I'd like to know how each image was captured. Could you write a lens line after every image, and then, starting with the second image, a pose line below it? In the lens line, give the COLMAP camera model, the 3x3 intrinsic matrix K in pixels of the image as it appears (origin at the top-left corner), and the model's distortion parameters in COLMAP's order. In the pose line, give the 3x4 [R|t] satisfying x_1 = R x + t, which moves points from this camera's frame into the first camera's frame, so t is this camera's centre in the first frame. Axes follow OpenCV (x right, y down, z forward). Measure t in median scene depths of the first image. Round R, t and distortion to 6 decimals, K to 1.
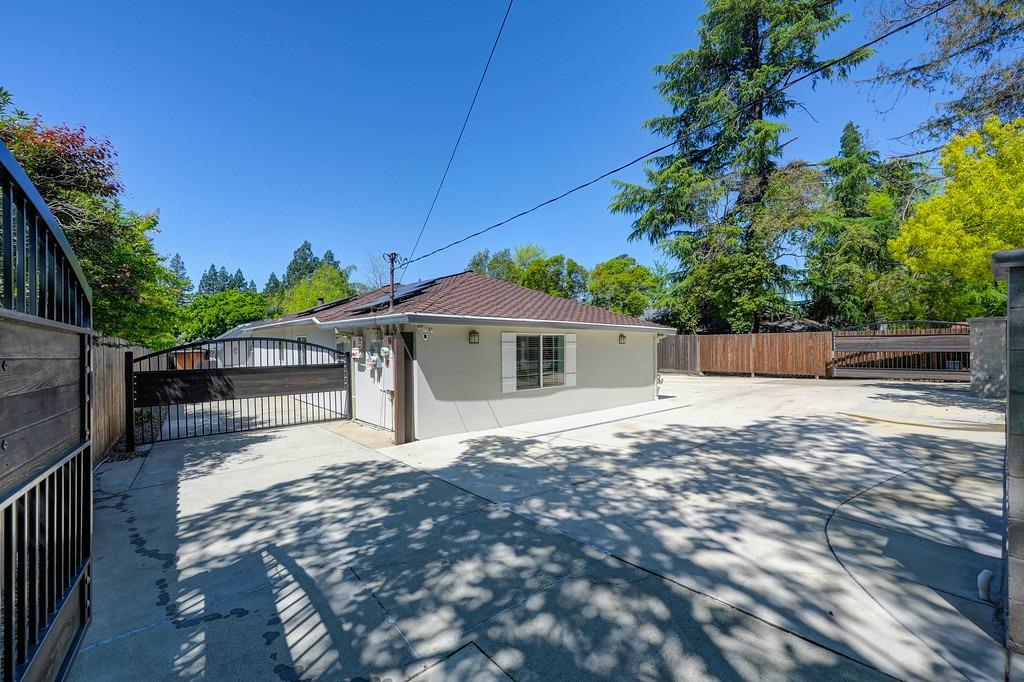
lens RADIAL K [[414.7, 0, 513.9], [0, 414.7, 345.0], [0, 0, 1]] dist [0.003584, 0.000347]
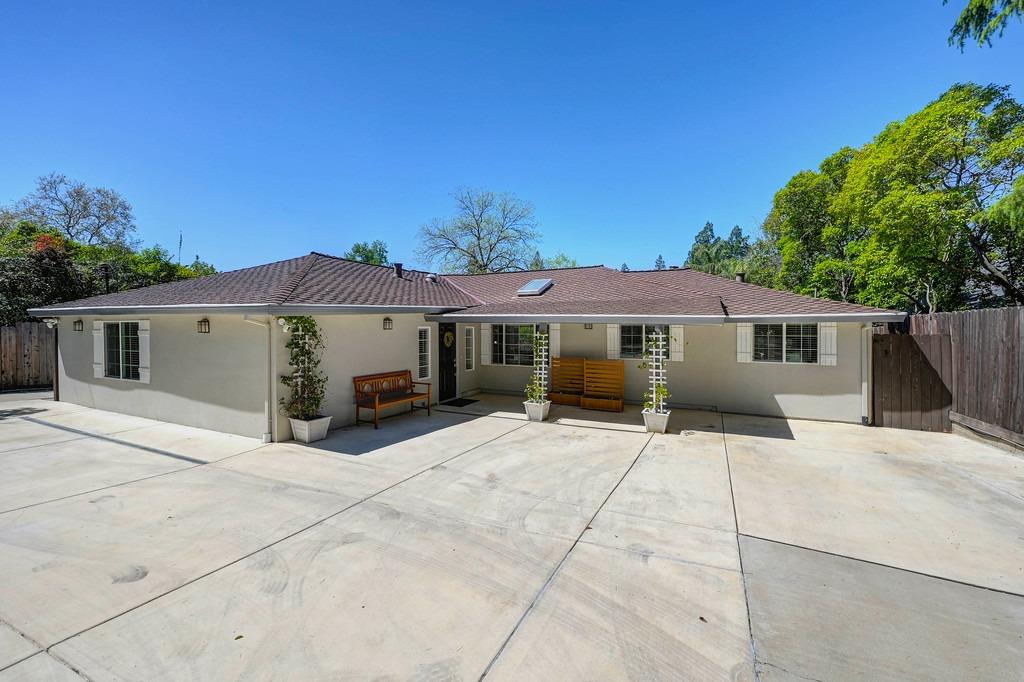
lens RADIAL K [[414.7, 0, 504.6], [0, 414.7, 333.9], [0, 0, 1]] dist [0.003584, 0.000347]
pose [[0.397968, 0.012017, -0.917321, 1.217226], [-0.007160, 0.999924, 0.009993, -0.012656], [0.917371, 0.002591, 0.398024, 1.373675]]
